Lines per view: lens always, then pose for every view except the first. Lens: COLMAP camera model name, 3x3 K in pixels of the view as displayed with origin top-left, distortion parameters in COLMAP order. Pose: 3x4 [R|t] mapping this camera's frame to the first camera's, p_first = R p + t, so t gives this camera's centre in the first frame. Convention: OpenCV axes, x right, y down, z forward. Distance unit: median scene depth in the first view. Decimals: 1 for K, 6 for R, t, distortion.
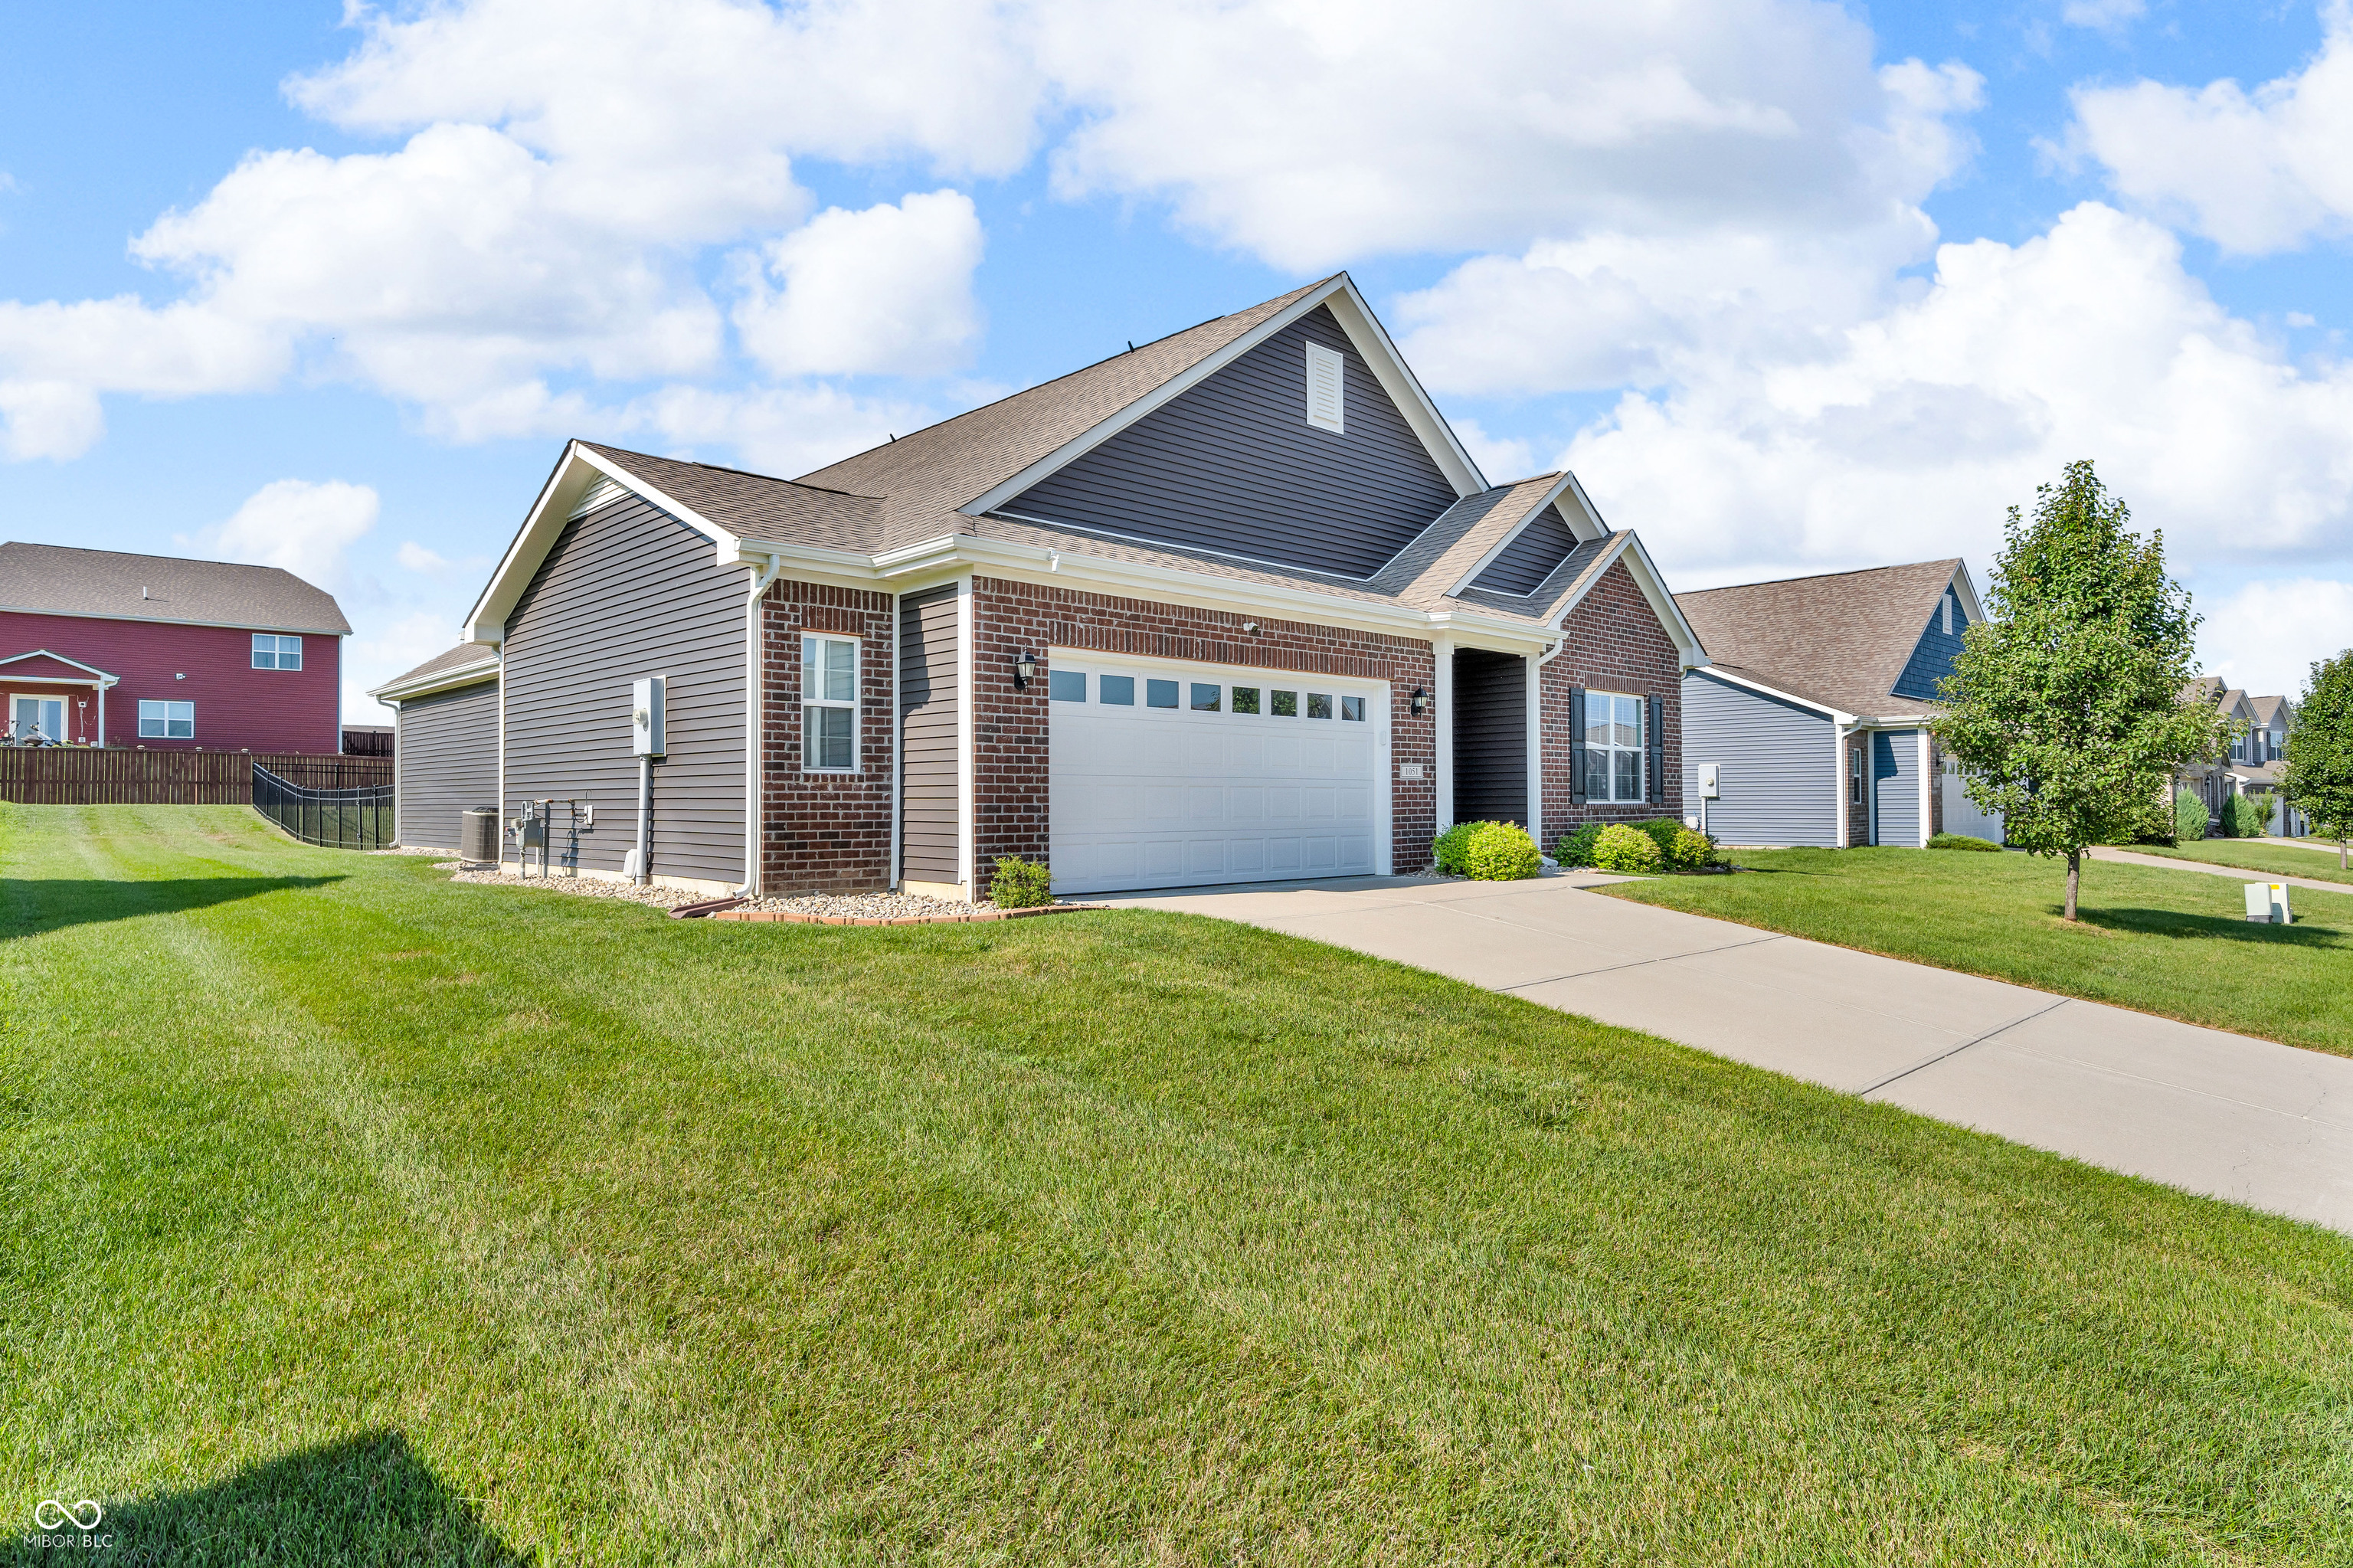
lens RADIAL K [[1304.9, 0, 1191.2], [0, 1304.9, 777.5], [0, 0, 1]] dist [-0.000313, 0.002079]
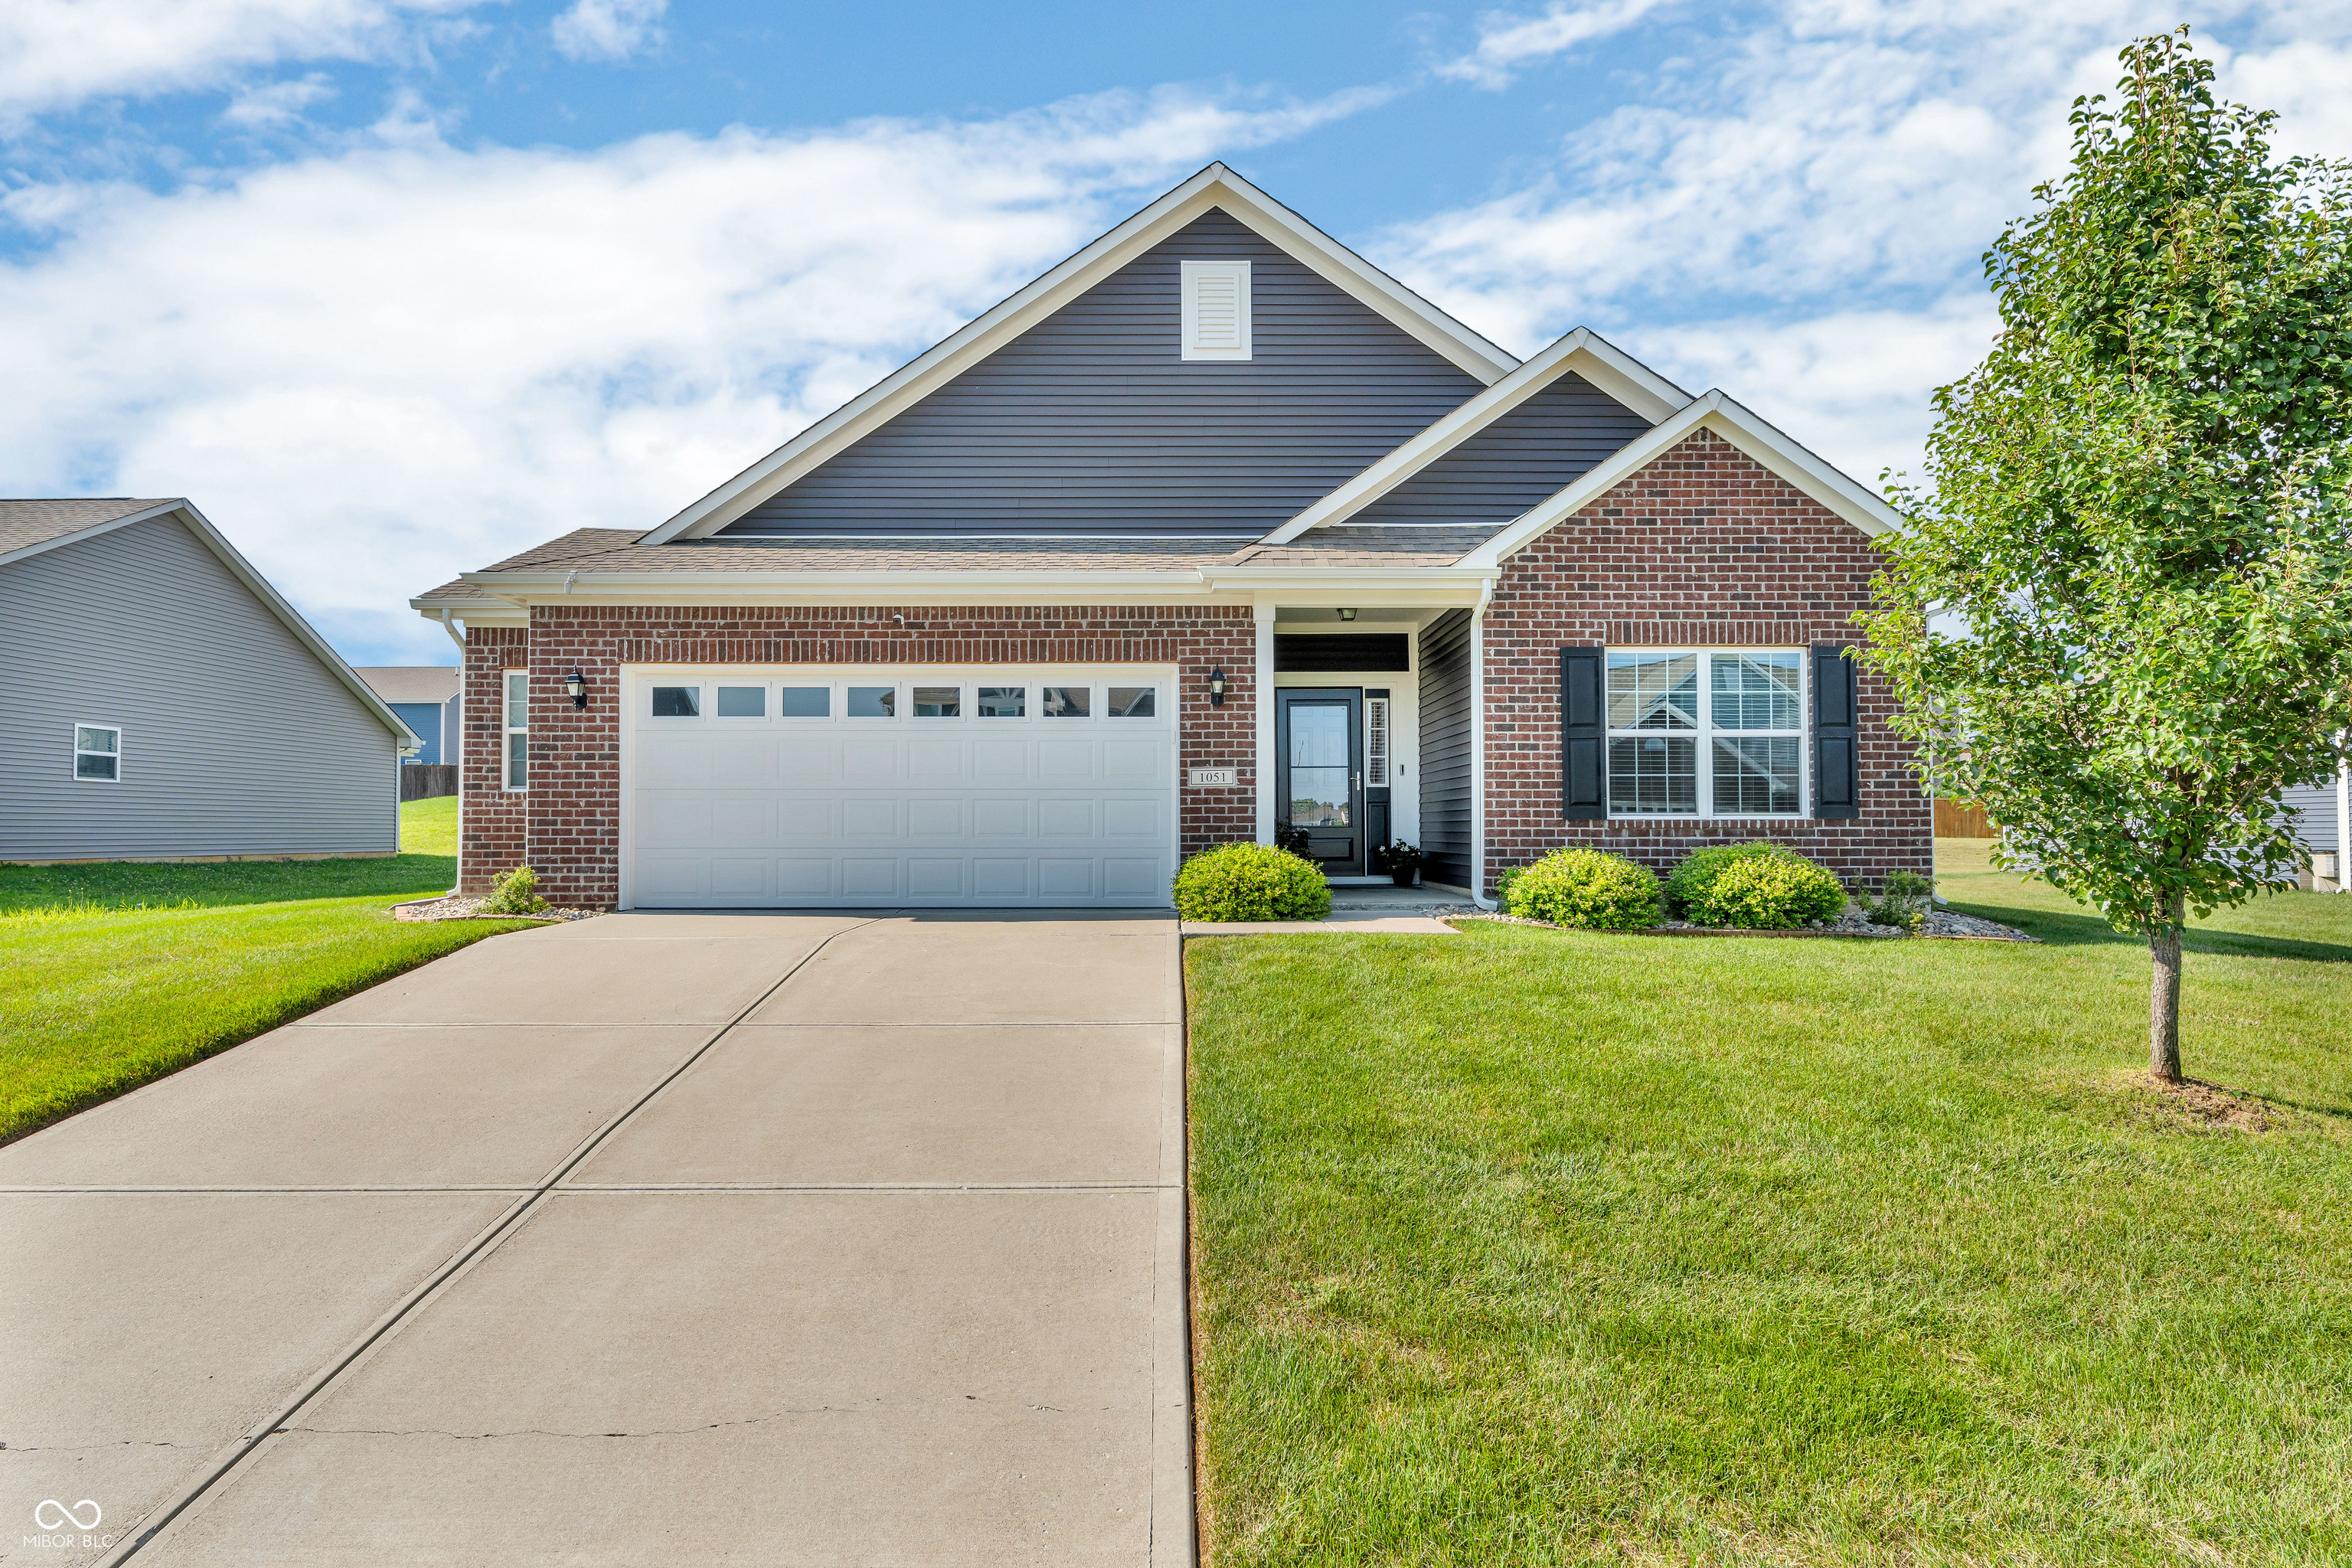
lens RADIAL K [[1304.3, 0, 1174.3], [0, 1304.3, 792.6], [0, 0, 1]] dist [-0.000313, 0.002079]
pose [[0.724809, -0.016392, -0.688754, 0.800288], [0.012534, 0.999865, -0.010606, 0.014557], [0.688835, -0.000946, 0.724917, 0.488973]]
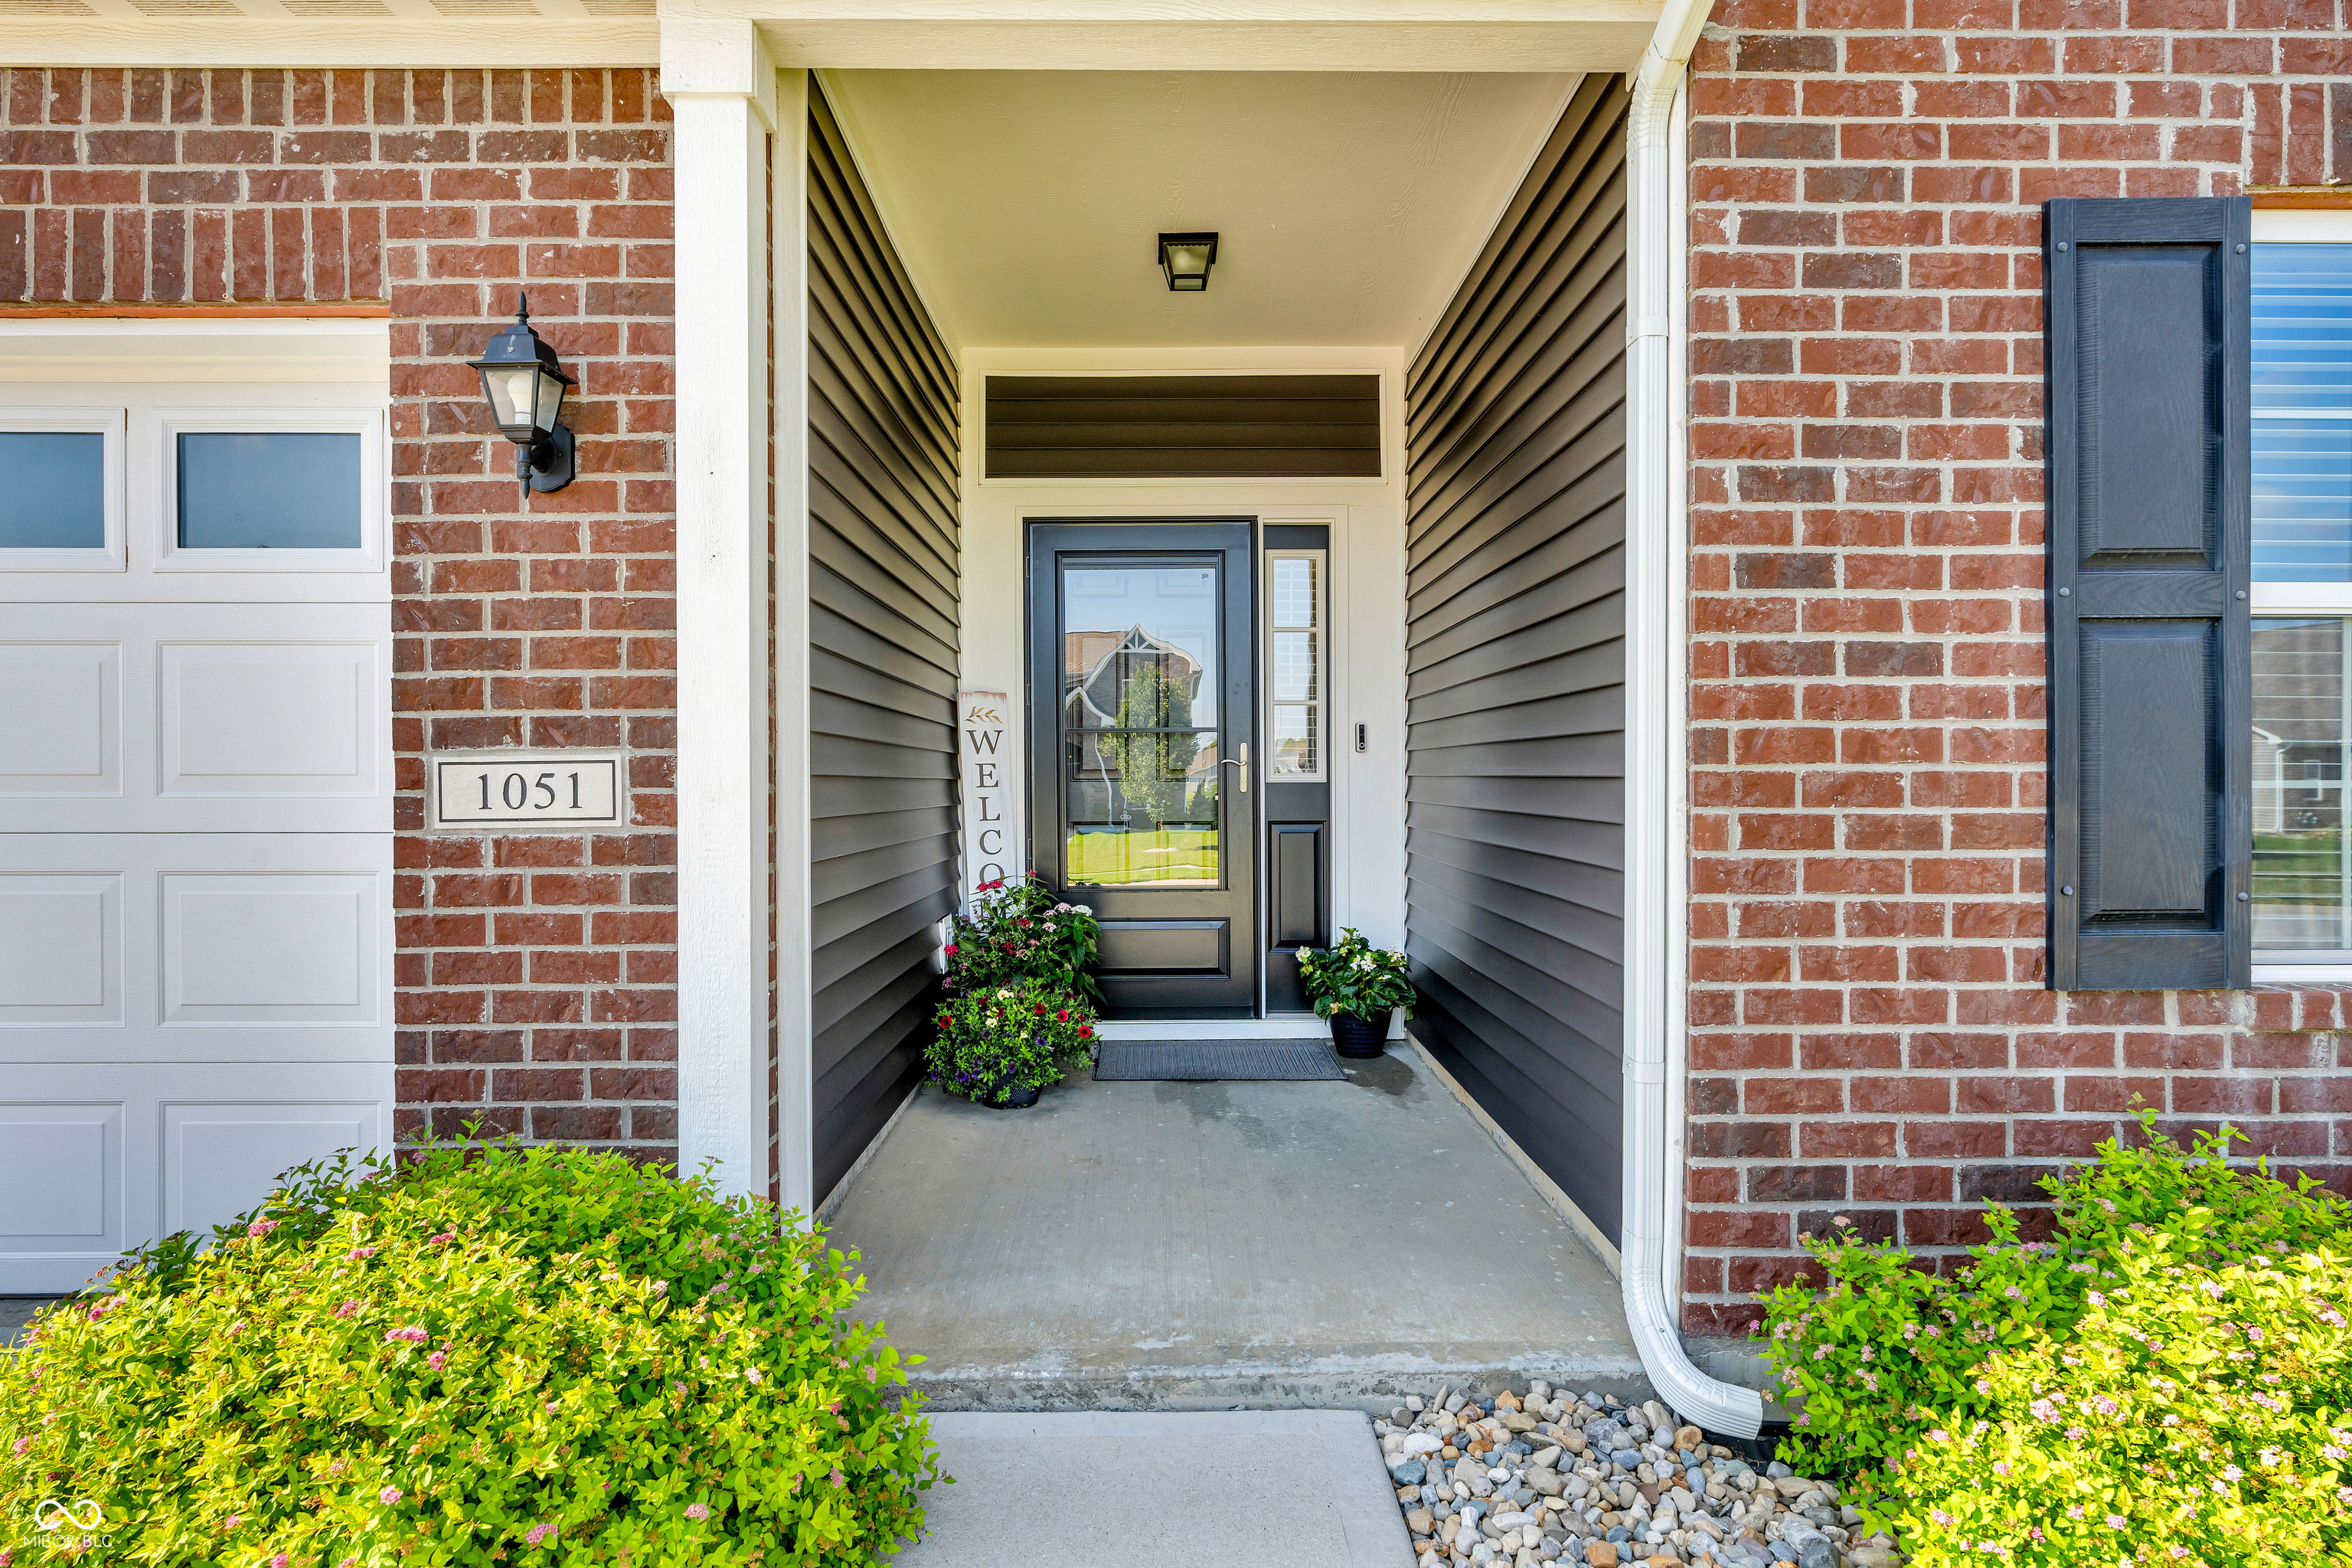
lens RADIAL K [[1304.3, 0, 1167.6], [0, 1304.3, 784.4], [0, 0, 1]] dist [-0.000313, 0.002079]
pose [[0.723173, 0.007149, -0.690630, 0.421166], [0.013207, 0.999620, 0.024176, -0.010394], [0.690541, -0.026605, 0.722804, 1.081444]]
